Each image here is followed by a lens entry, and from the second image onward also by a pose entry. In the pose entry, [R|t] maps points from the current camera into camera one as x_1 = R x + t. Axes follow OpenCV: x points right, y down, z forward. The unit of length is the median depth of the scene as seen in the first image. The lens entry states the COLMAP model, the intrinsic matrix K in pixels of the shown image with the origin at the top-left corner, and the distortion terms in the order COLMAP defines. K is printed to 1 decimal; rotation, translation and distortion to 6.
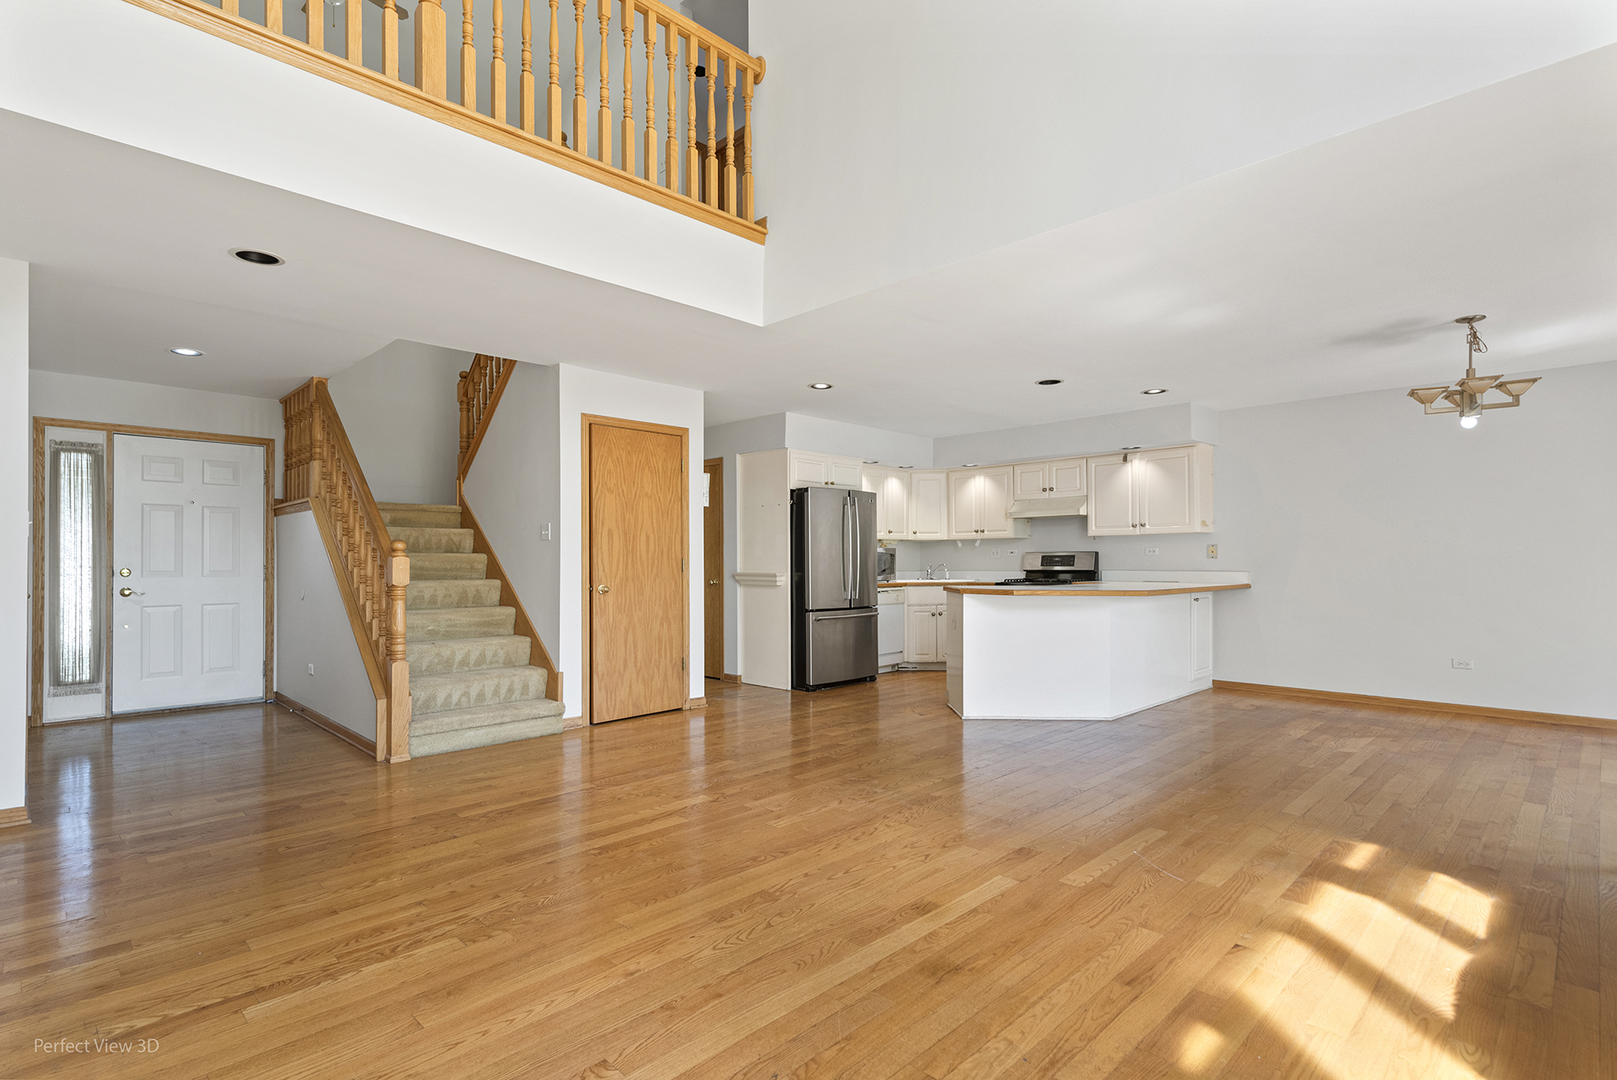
lens RADIAL K [[792.7, 0, 795.6], [0, 792.7, 554.1], [0, 0, 1]] dist [0.026486, -0.011257]
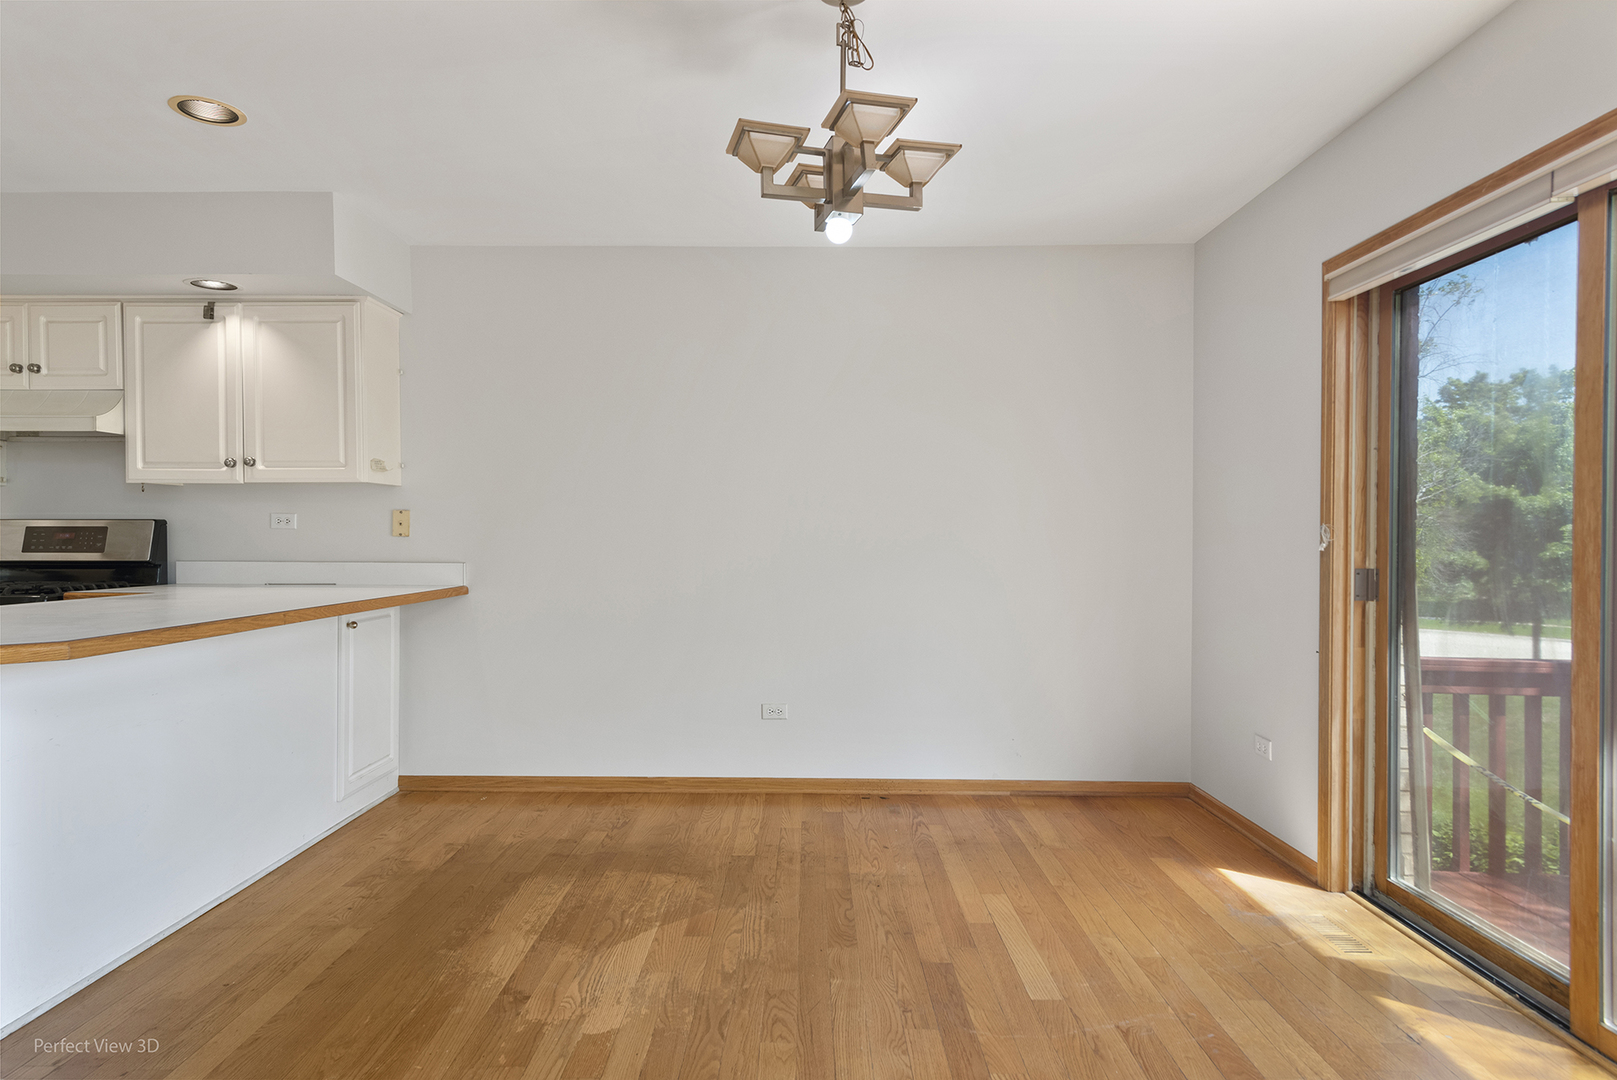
lens RADIAL K [[916.8, 0, 796.2], [0, 916.8, 545.6], [0, 0, 1]] dist [0.013243, -0.001198]
pose [[0.714521, -0.002744, 0.699608, 0.341099], [-0.011724, 0.999805, 0.015895, -0.001324], [-0.699515, -0.019559, 0.714350, 0.473591]]
